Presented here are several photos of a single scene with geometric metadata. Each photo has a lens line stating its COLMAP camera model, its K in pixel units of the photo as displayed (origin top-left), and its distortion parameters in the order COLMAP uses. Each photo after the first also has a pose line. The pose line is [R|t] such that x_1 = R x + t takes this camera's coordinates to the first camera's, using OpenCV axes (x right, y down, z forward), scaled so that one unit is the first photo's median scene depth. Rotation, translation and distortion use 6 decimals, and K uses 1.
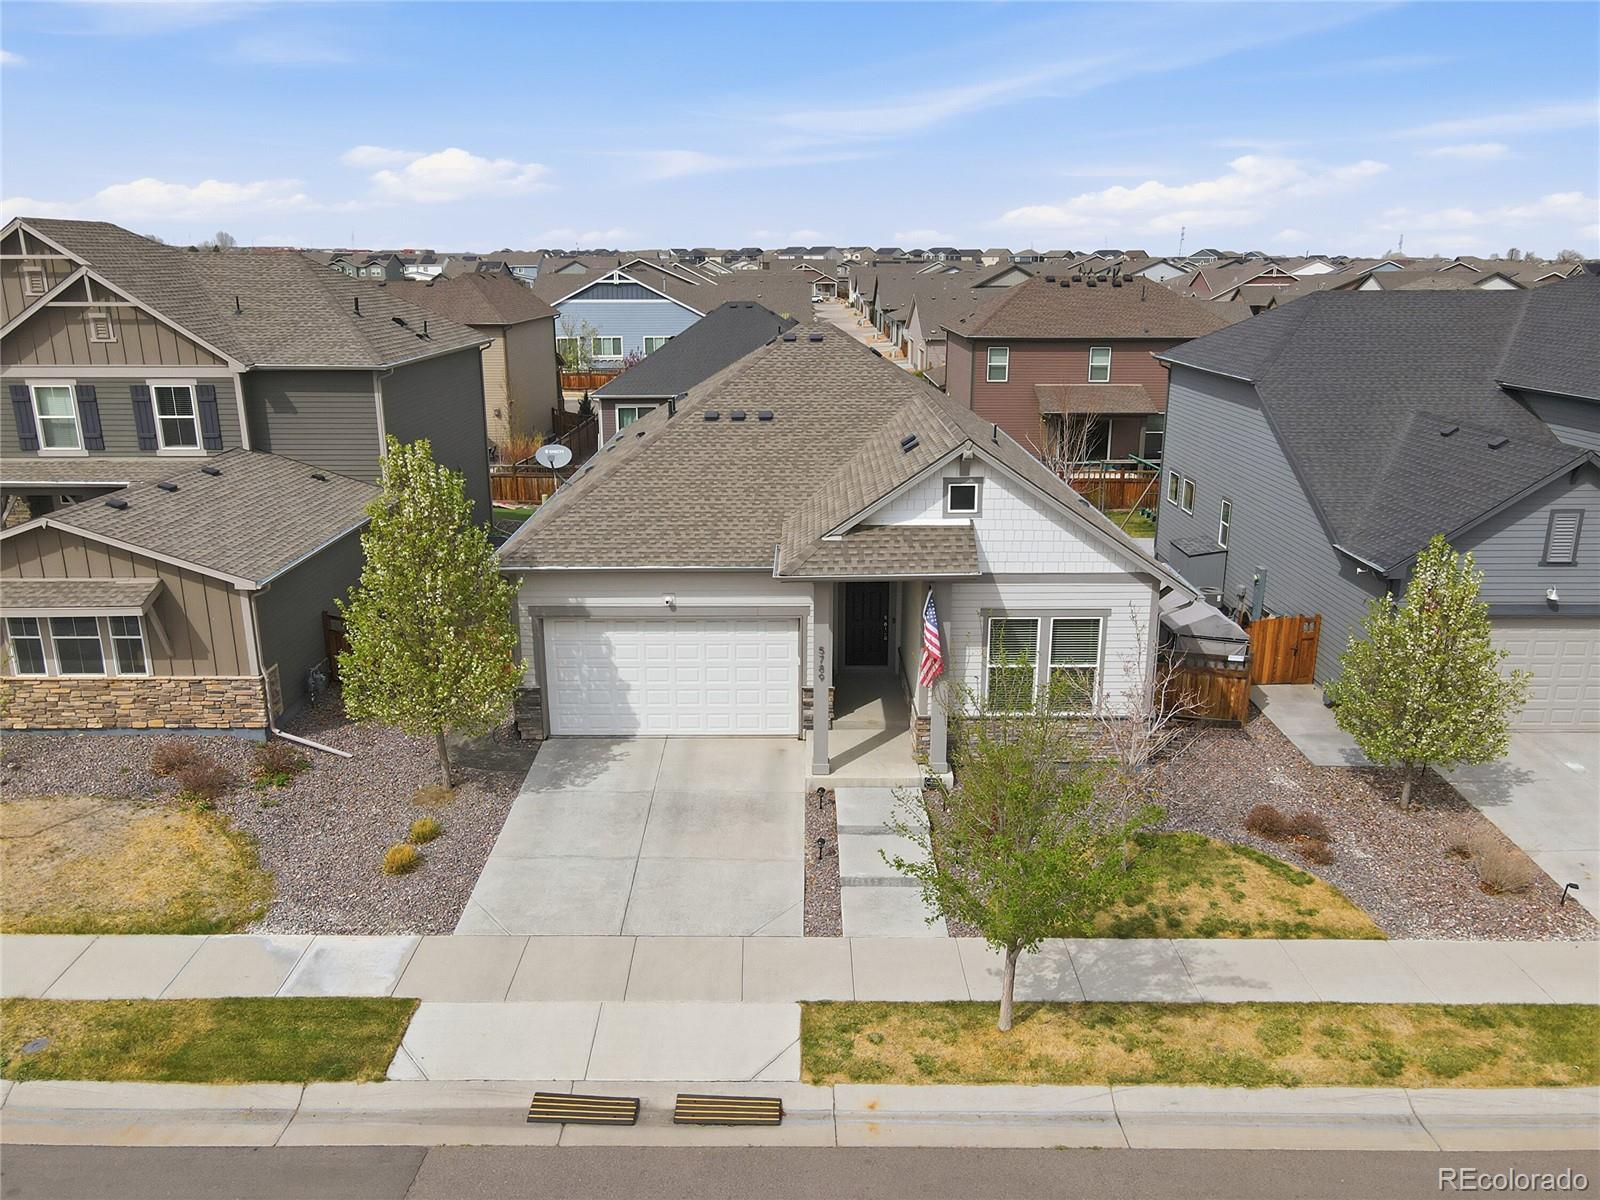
lens RADIAL K [[1149.2, 0, 801.2], [0, 1149.2, 594.4], [0, 0, 1]] dist [0.009272, 0.009414]
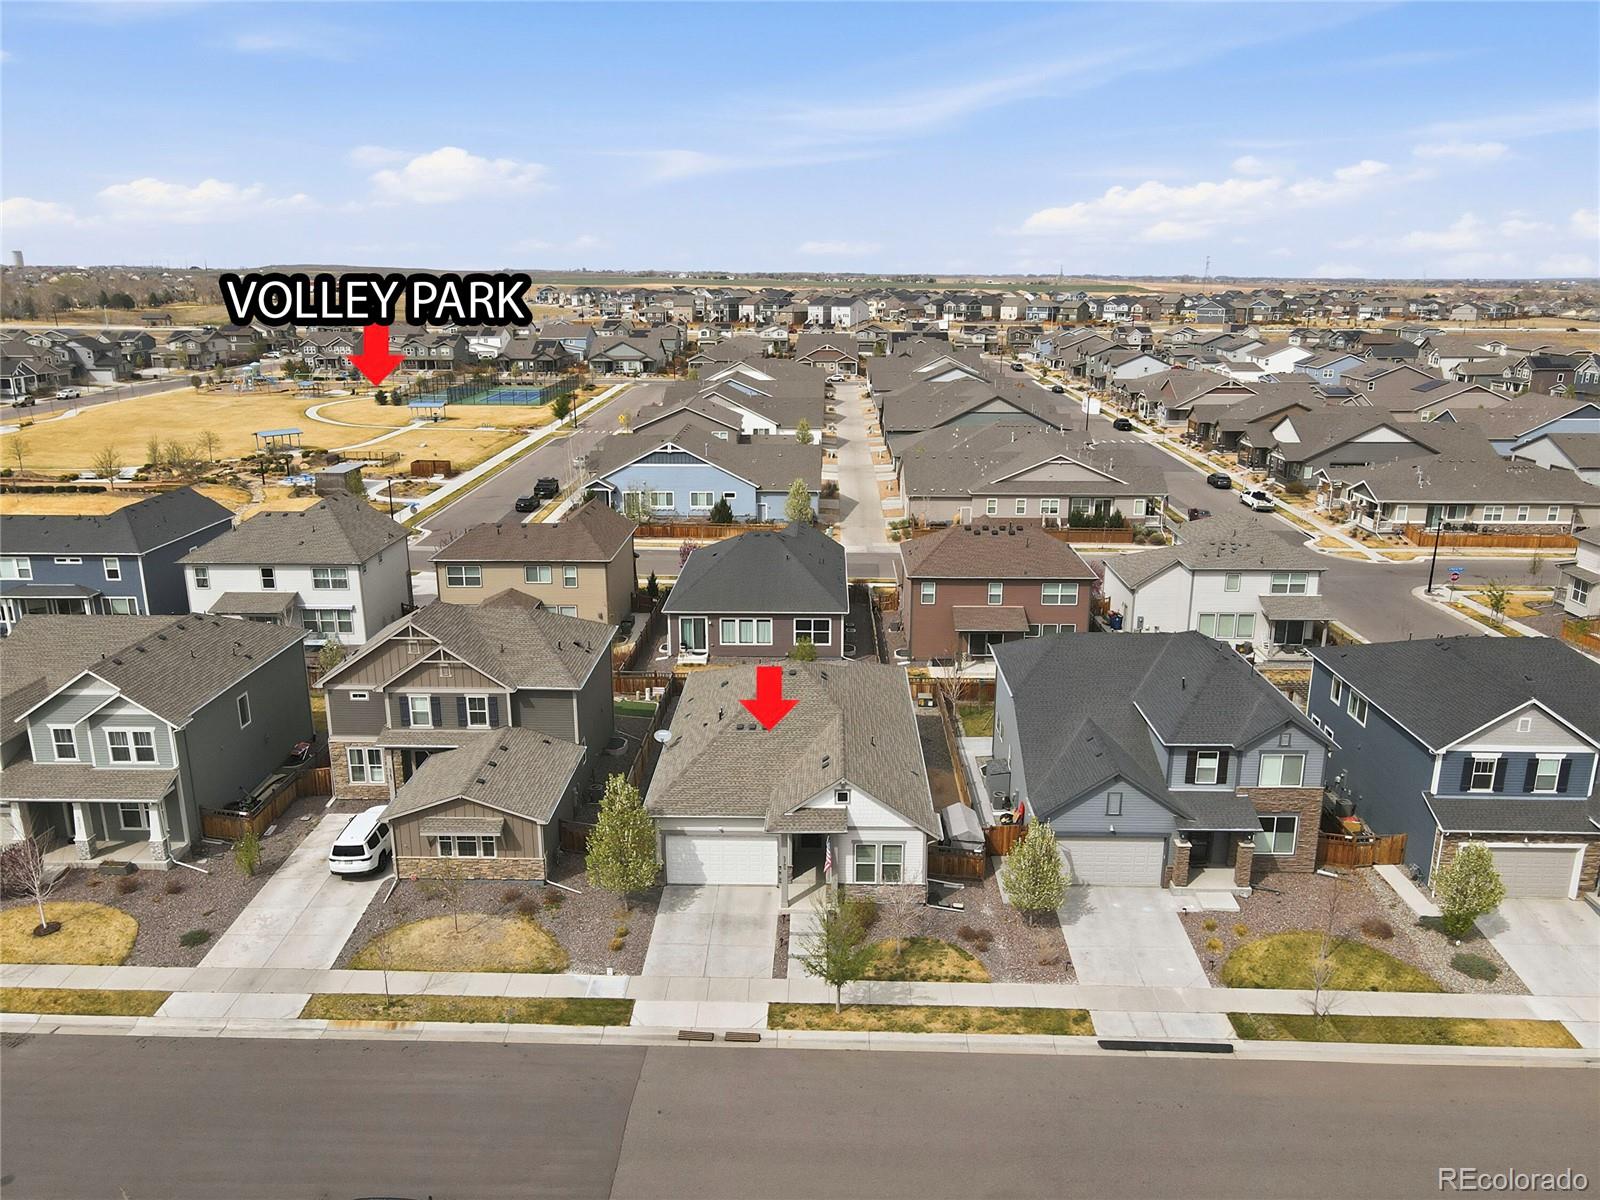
lens RADIAL K [[1149.2, 0, 796.0], [0, 1149.2, 602.0], [0, 0, 1]] dist [0.009272, 0.009414]
pose [[0.999477, 0.006063, -0.031766, 0.115473], [-0.006166, 0.999976, -0.003149, -0.479695], [0.031746, 0.003343, 0.999490, -1.409820]]
